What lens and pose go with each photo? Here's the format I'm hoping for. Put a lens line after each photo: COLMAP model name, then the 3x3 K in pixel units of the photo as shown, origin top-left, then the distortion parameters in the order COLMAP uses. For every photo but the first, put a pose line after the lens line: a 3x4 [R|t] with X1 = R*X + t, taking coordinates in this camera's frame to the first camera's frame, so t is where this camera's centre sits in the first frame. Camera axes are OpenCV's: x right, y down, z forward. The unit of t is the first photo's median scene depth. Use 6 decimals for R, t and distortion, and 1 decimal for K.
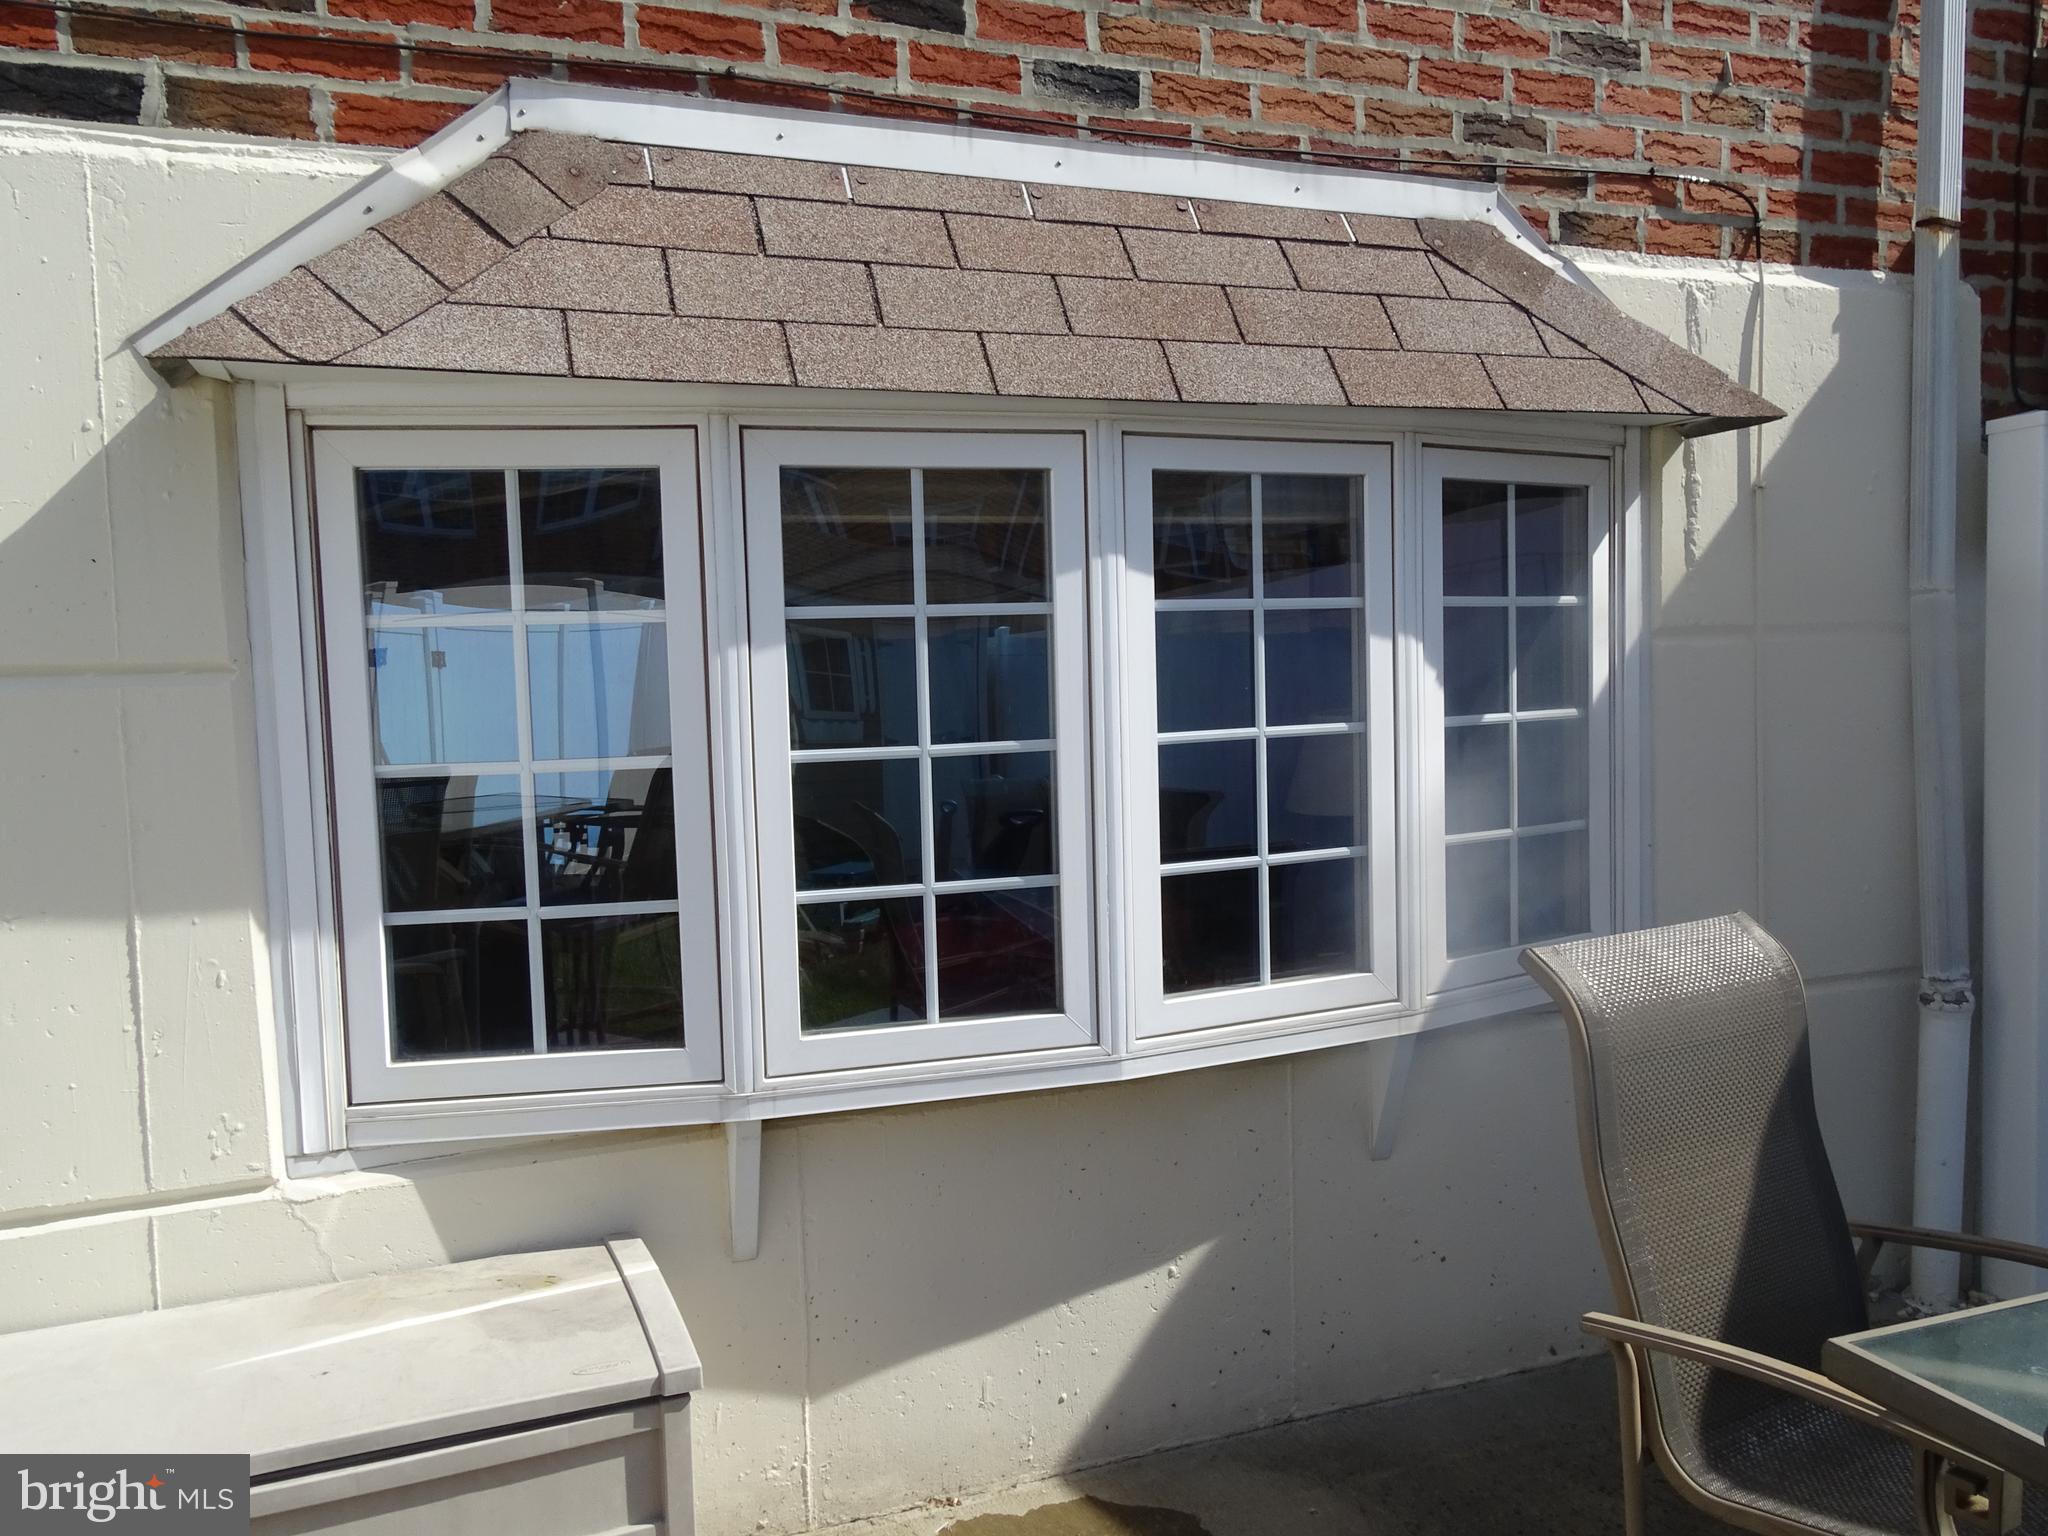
lens RADIAL K [[1610.1, 0, 1027.1], [0, 1610.1, 777.2], [0, 0, 1]] dist [-0.005419, 0.035202]
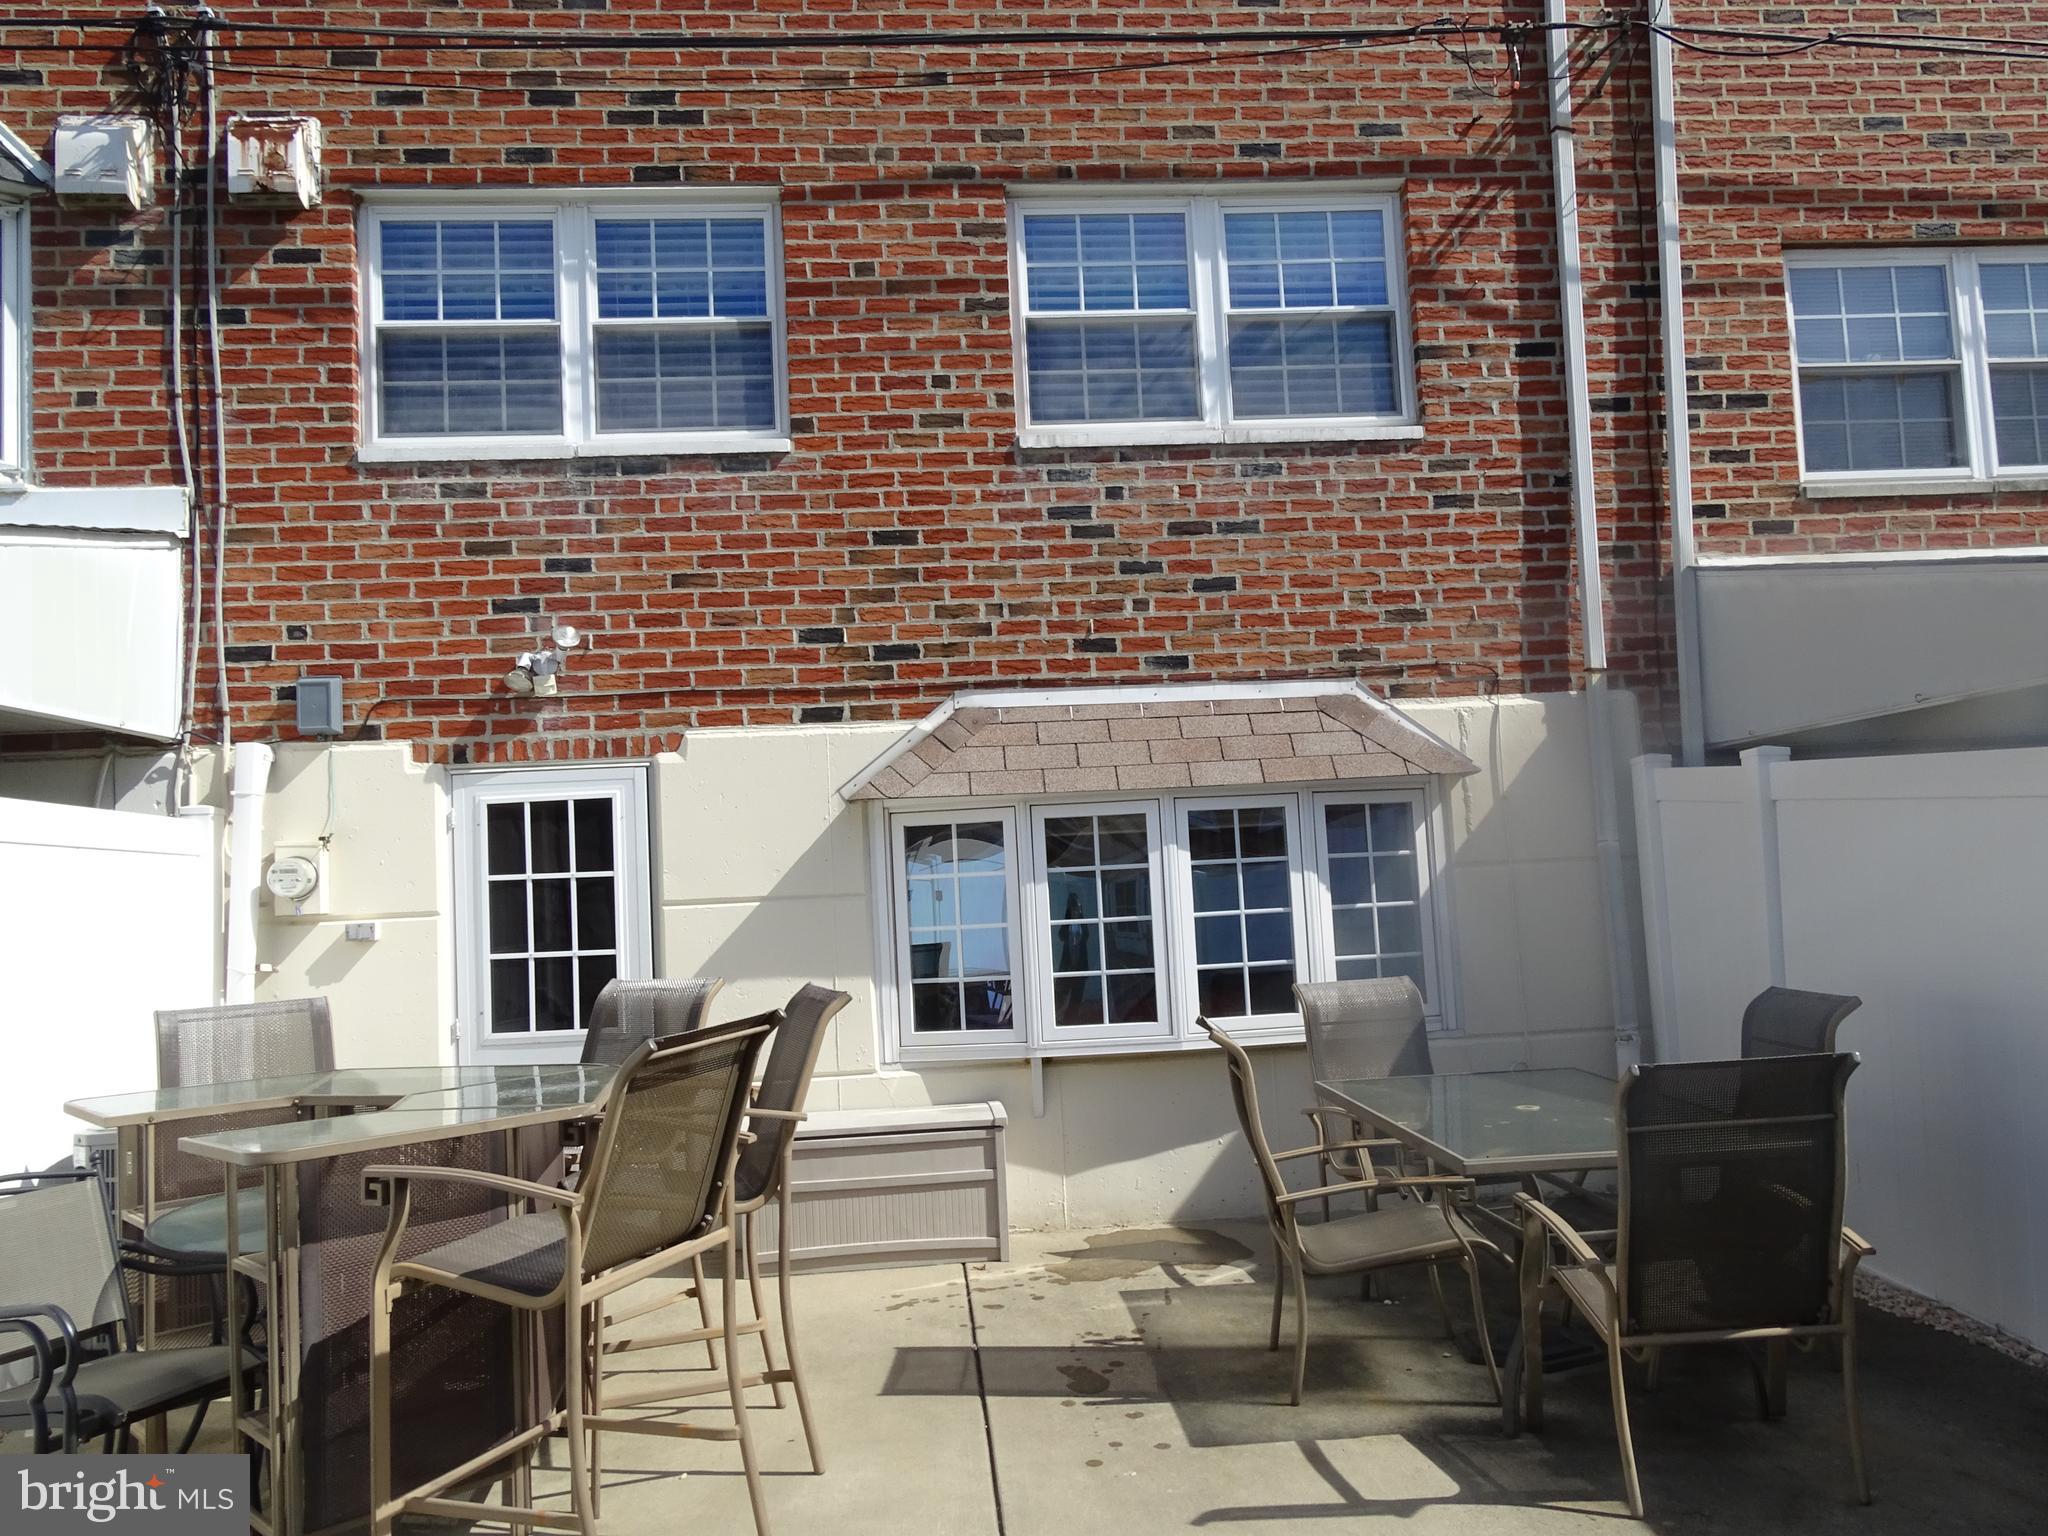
lens RADIAL K [[1610.1, 0, 1027.1], [0, 1610.1, 777.2], [0, 0, 1]] dist [-0.005419, 0.035202]
pose [[0.952989, -0.045126, -0.299626, 0.584795], [0.002420, 0.989950, -0.141396, 0.116902], [0.302995, 0.134024, 0.943521, -1.473427]]
